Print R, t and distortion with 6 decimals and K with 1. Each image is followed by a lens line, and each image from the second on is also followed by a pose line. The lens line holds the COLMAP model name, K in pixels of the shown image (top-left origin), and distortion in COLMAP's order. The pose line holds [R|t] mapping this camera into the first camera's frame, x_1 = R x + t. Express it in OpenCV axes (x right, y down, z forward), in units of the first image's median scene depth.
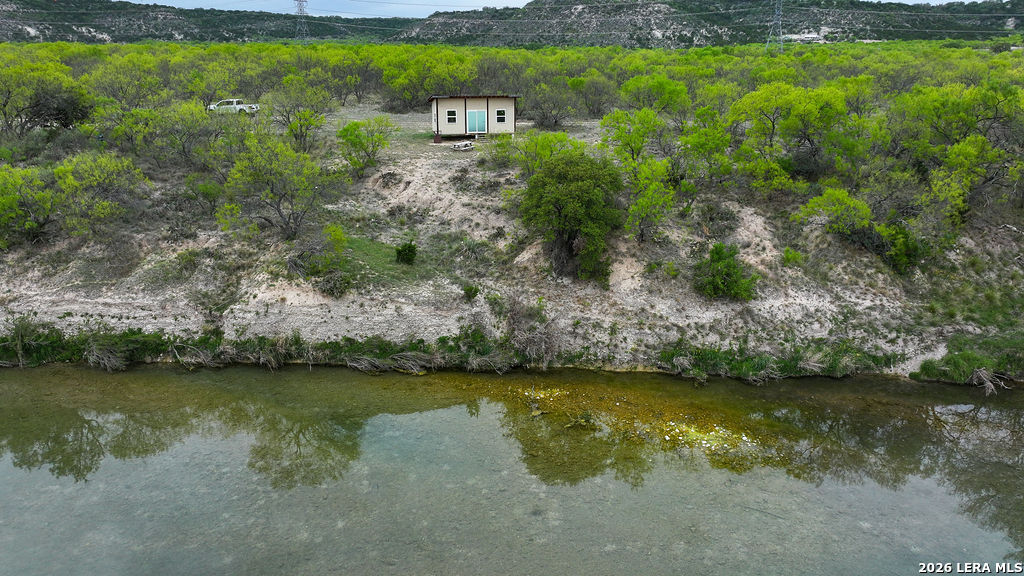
lens RADIAL K [[701.1, 0, 512.0], [0, 701.1, 288.0], [0, 0, 1]] dist [0.004396, 0.000566]
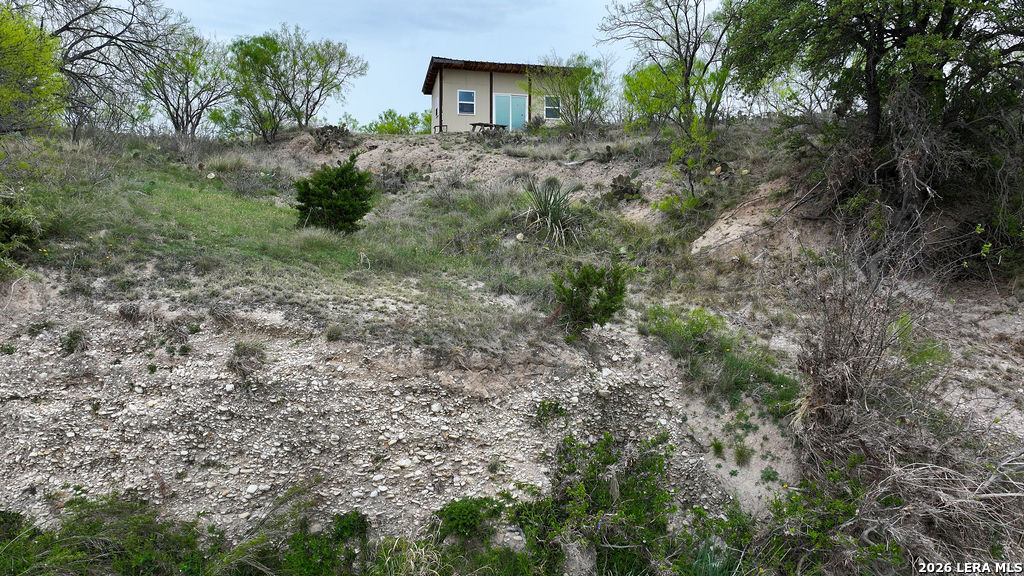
lens RADIAL K [[701.1, 0, 512.0], [0, 701.1, 288.0], [0, 0, 1]] dist [0.004396, 0.000566]
pose [[0.999954, 0.003910, 0.008716, -0.085851], [-0.001648, 0.969342, -0.245709, 0.058691], [-0.009410, 0.245683, 0.969304, 0.782756]]
